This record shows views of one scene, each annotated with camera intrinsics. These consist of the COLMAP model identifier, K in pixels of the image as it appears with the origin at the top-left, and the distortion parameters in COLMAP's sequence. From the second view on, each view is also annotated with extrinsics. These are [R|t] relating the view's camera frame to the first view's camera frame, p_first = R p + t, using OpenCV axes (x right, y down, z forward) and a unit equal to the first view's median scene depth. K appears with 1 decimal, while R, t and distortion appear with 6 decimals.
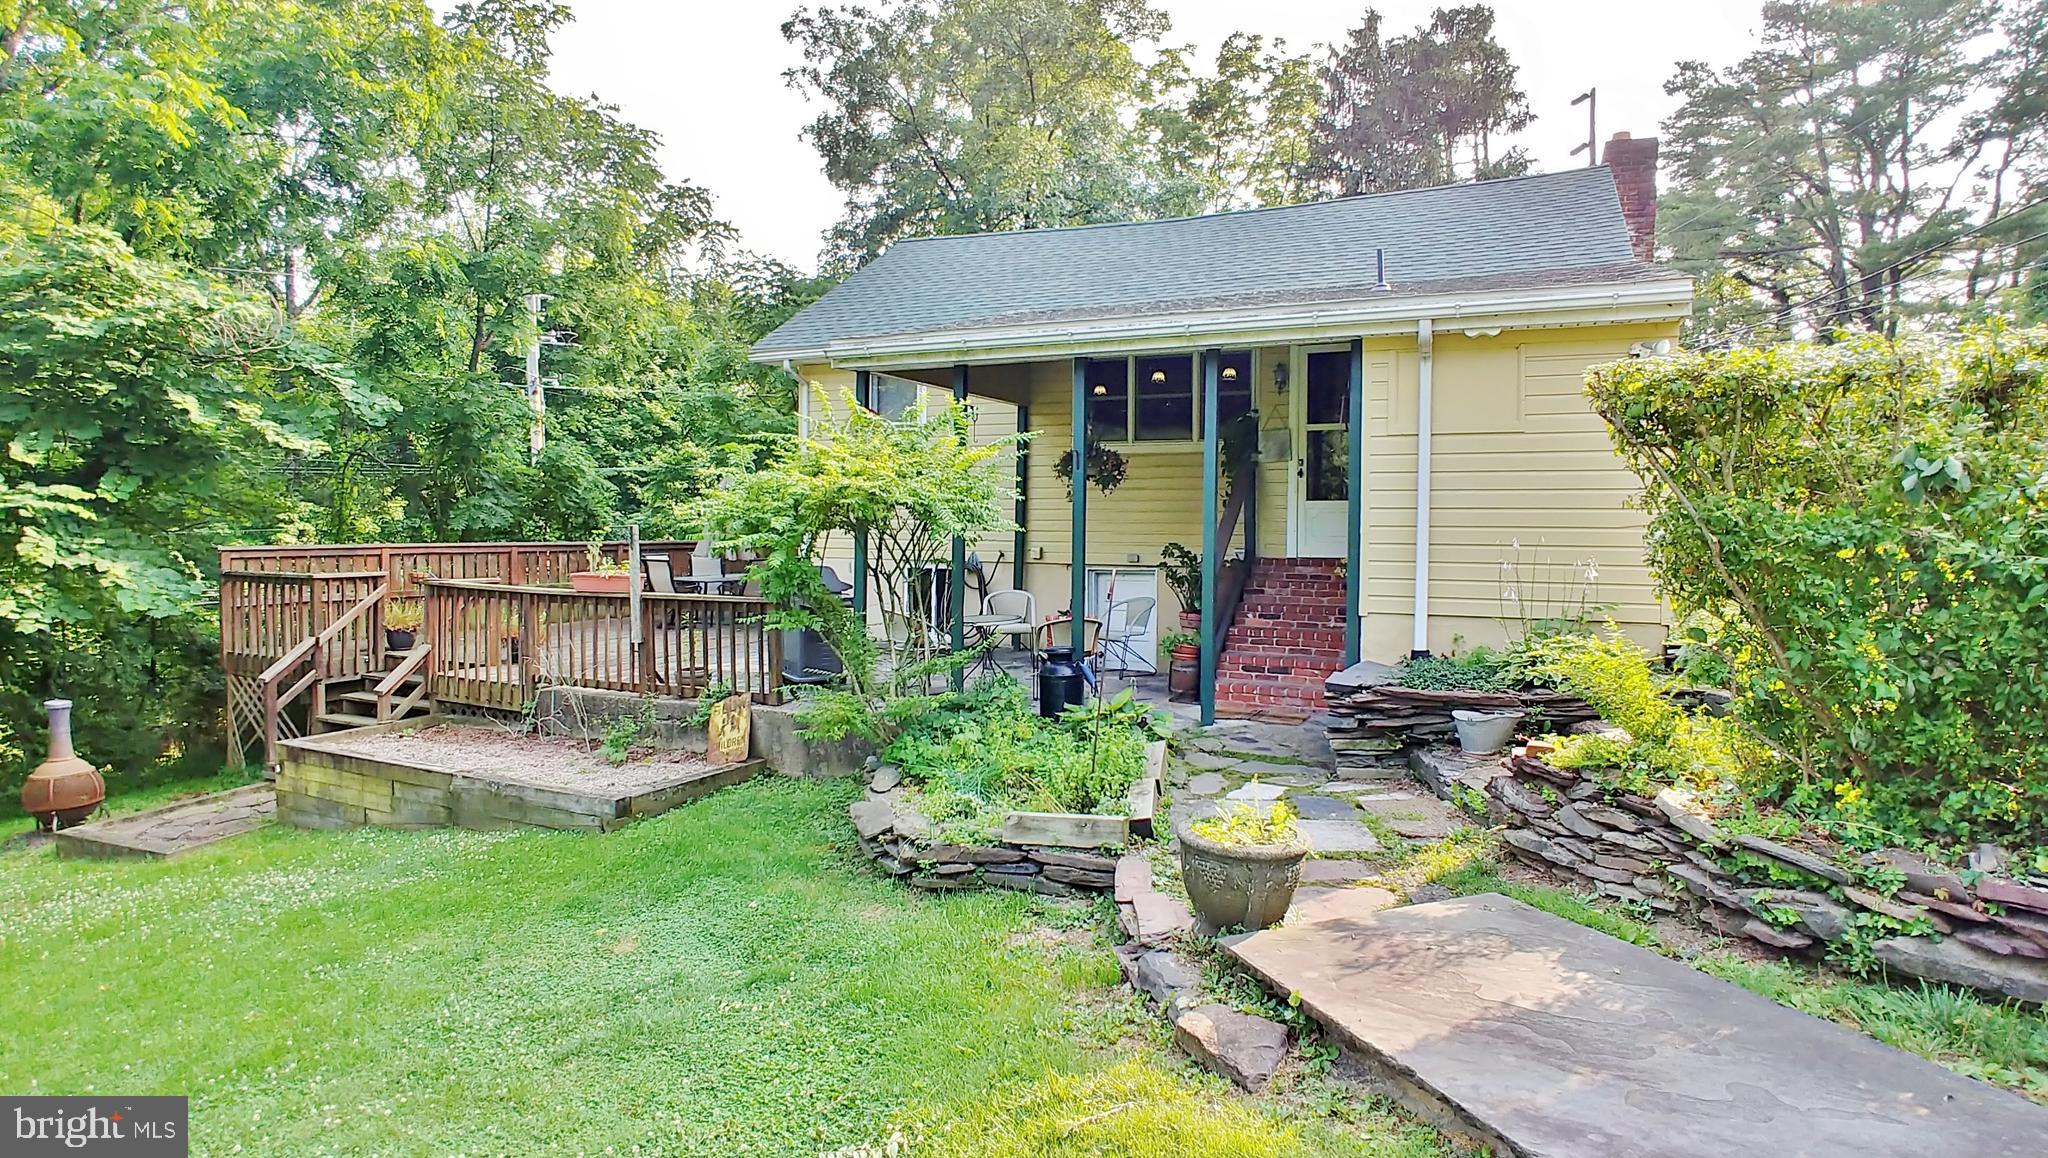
lens RADIAL K [[1351.1, 0, 1016.3], [0, 1351.1, 568.0], [0, 0, 1]] dist [-0.036890, 0.013185]
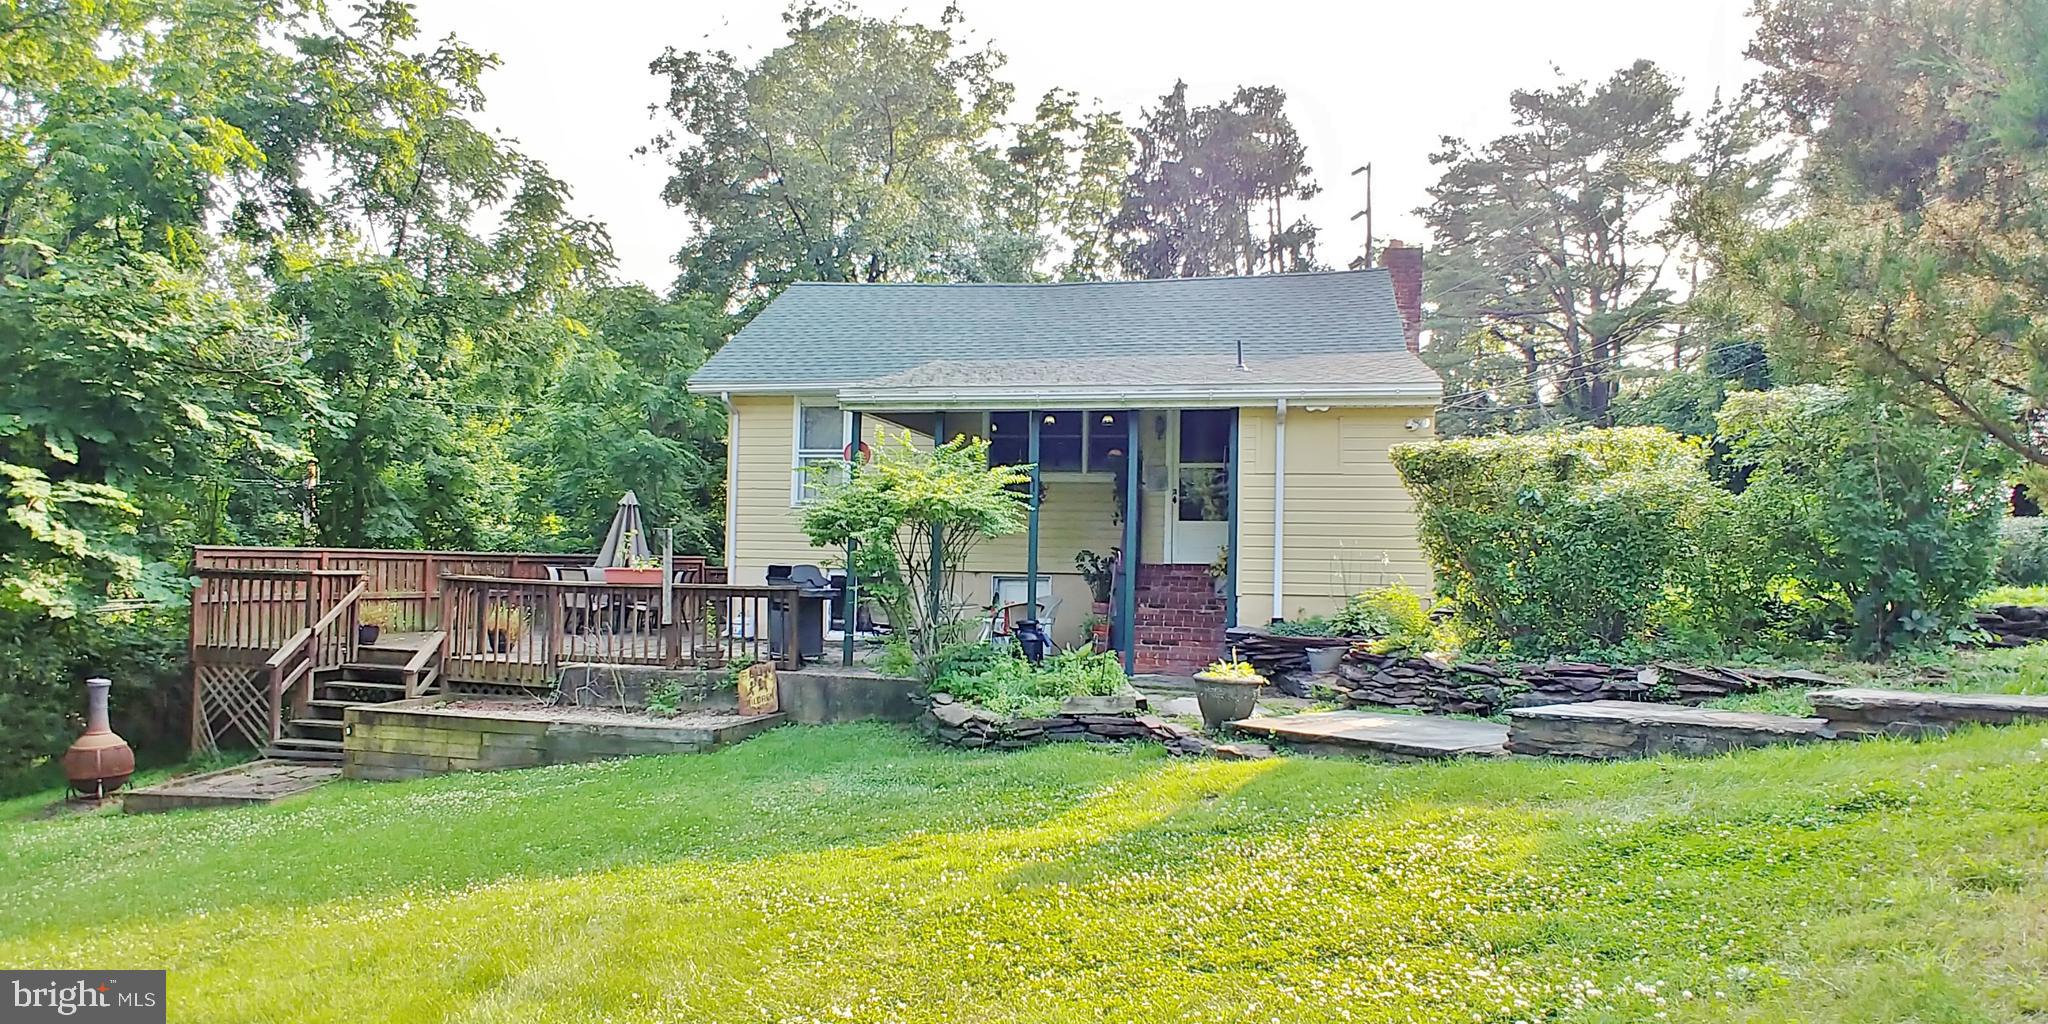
lens RADIAL K [[3256.7, 0, 1024.4], [0, 3256.7, 504.6], [0, 0, 1]] dist [-0.133035, 0.000000]
pose [[0.949131, 0.024034, 0.313963, -0.822328], [0.001449, 0.996739, -0.080680, 0.169227], [-0.314878, 0.077031, 0.946001, -1.739659]]
